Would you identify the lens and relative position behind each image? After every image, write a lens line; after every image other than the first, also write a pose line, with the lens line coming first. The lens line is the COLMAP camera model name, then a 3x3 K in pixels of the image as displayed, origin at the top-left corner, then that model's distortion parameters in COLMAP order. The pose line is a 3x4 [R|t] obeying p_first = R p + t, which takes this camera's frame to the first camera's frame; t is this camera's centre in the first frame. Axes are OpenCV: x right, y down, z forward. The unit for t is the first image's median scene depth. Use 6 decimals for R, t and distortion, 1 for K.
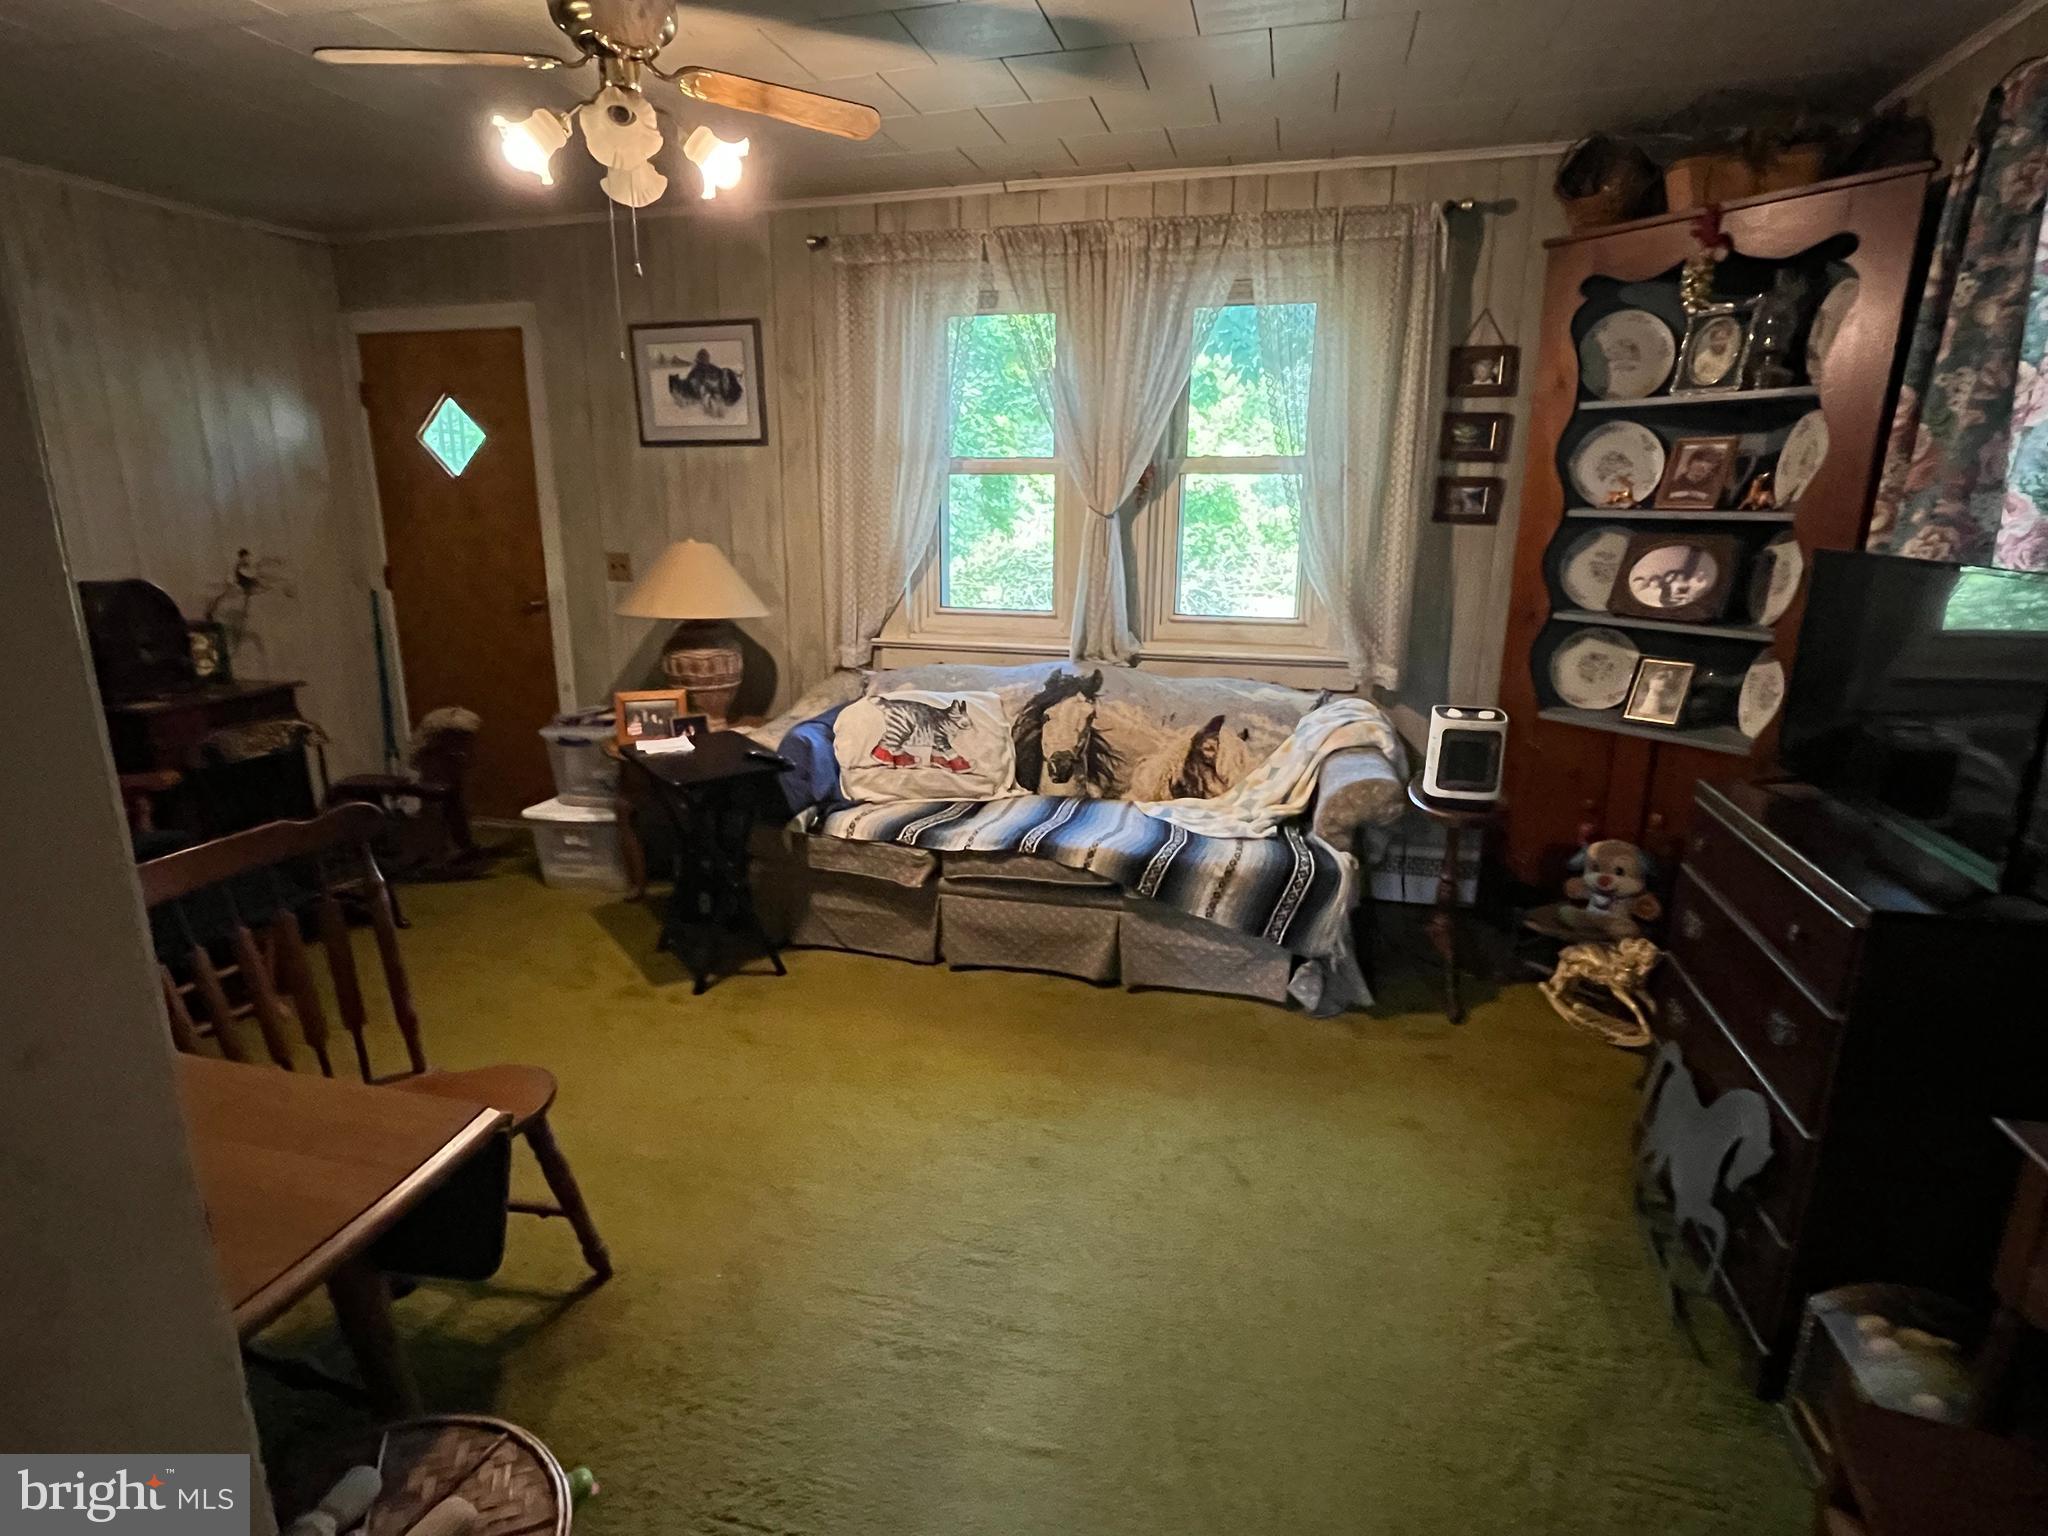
lens RADIAL K [[1036.4, 0, 1024.0], [0, 1036.4, 768.0], [0, 0, 1]] dist [0.001700, -0.010120]
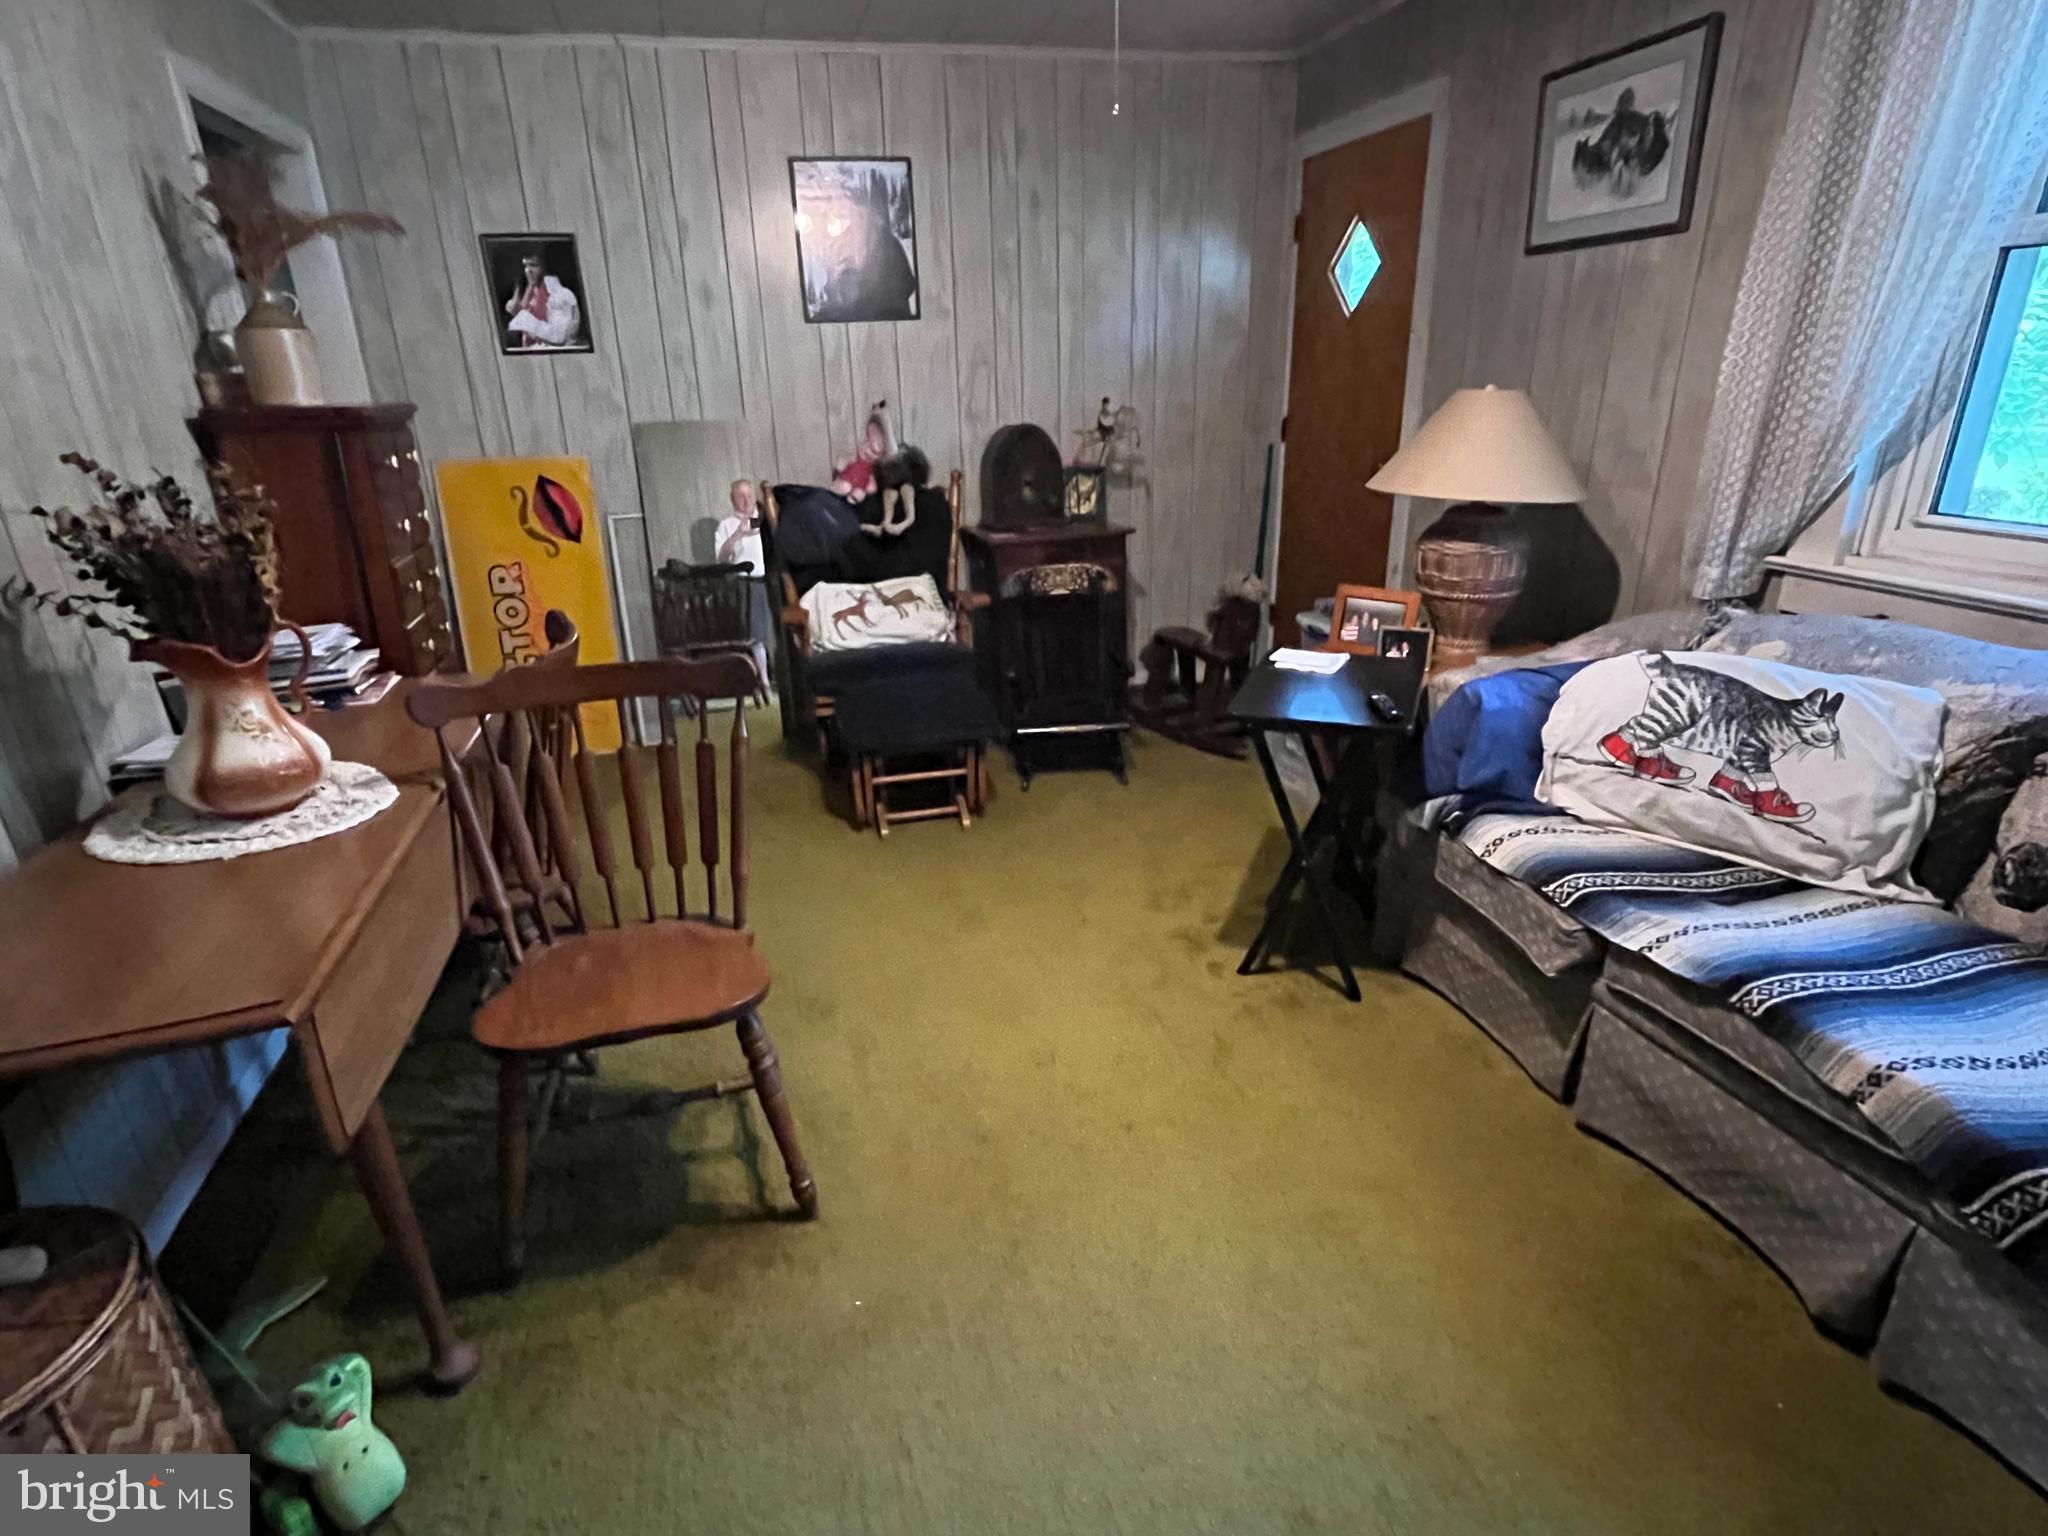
lens RADIAL K [[1039.6, 0, 1024.0], [0, 1039.6, 768.0], [0, 0, 1]] dist [-0.000924, -0.001282]
pose [[0.505657, 0.290274, -0.812436, 0.179172], [-0.183882, 0.956322, 0.227235, -0.073894], [0.842911, 0.034490, 0.536947, 0.362789]]
